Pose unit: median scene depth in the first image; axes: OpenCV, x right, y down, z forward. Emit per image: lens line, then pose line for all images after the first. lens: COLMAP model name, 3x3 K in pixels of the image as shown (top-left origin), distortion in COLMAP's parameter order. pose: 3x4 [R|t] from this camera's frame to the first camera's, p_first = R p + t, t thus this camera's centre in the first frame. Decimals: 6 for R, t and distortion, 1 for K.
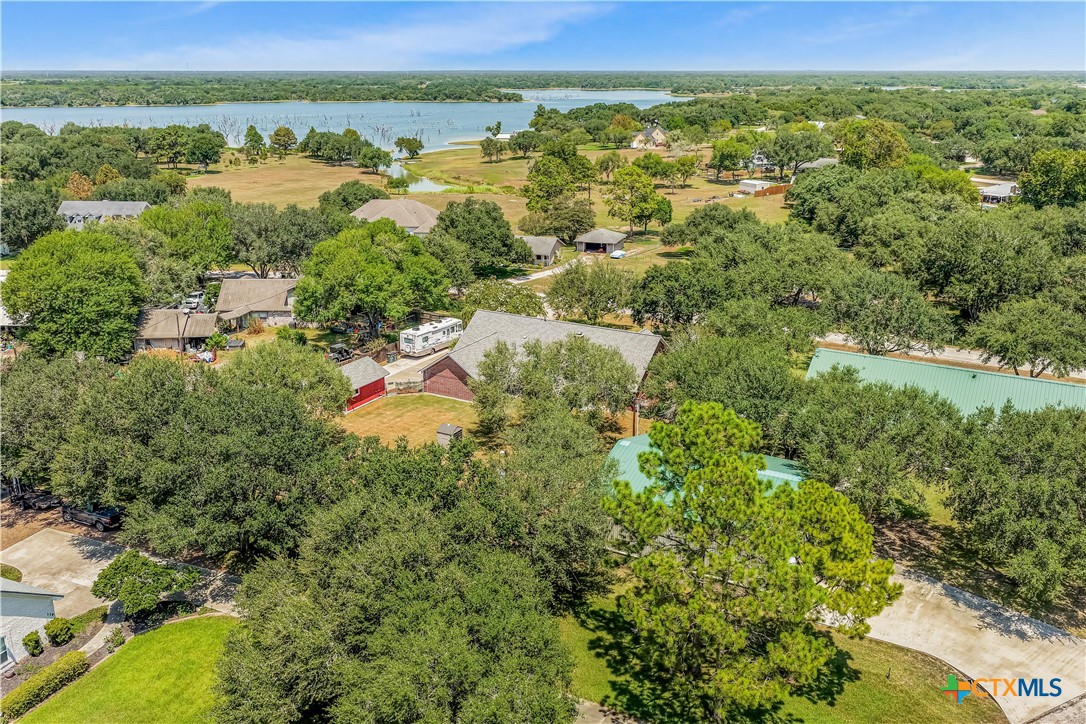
lens RADIAL K [[920.6, 0, 543.8], [0, 920.6, 344.1], [0, 0, 1]] dist [-0.005547, 0.023786]
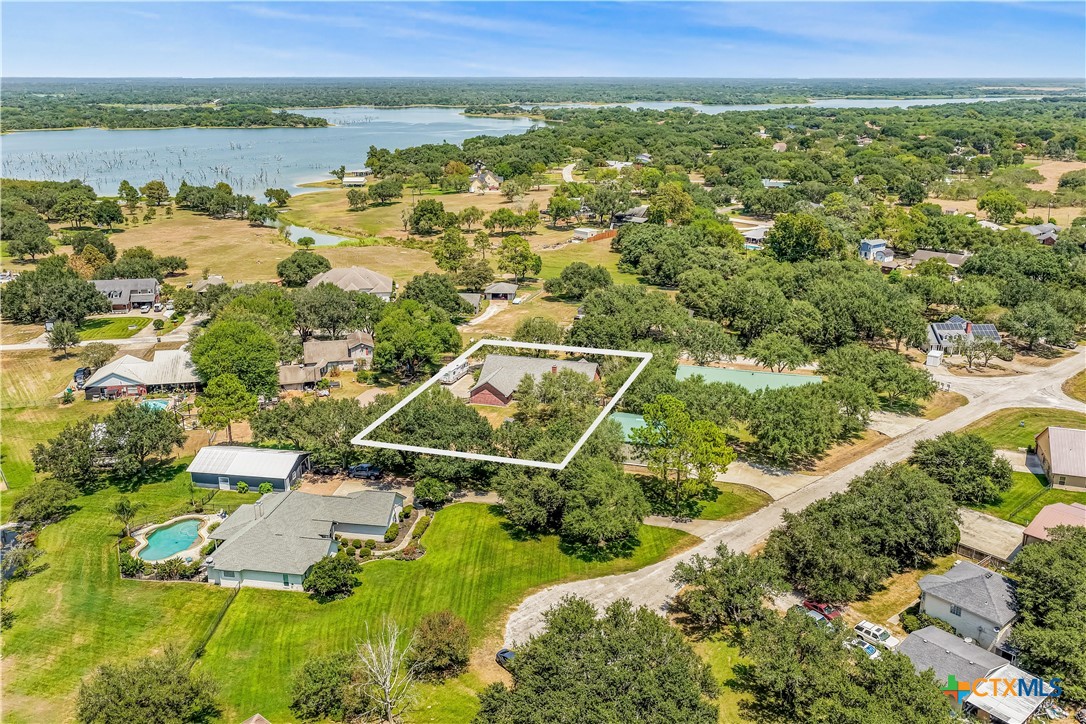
lens RADIAL K [[920.6, 0, 543.8], [0, 920.6, 344.1], [0, 0, 1]] dist [-0.005547, 0.023786]
pose [[0.972929, -0.064662, 0.221873, -0.190374], [0.065548, 0.997844, 0.003376, -0.029838], [-0.221612, 0.011259, 0.975070, -0.391826]]
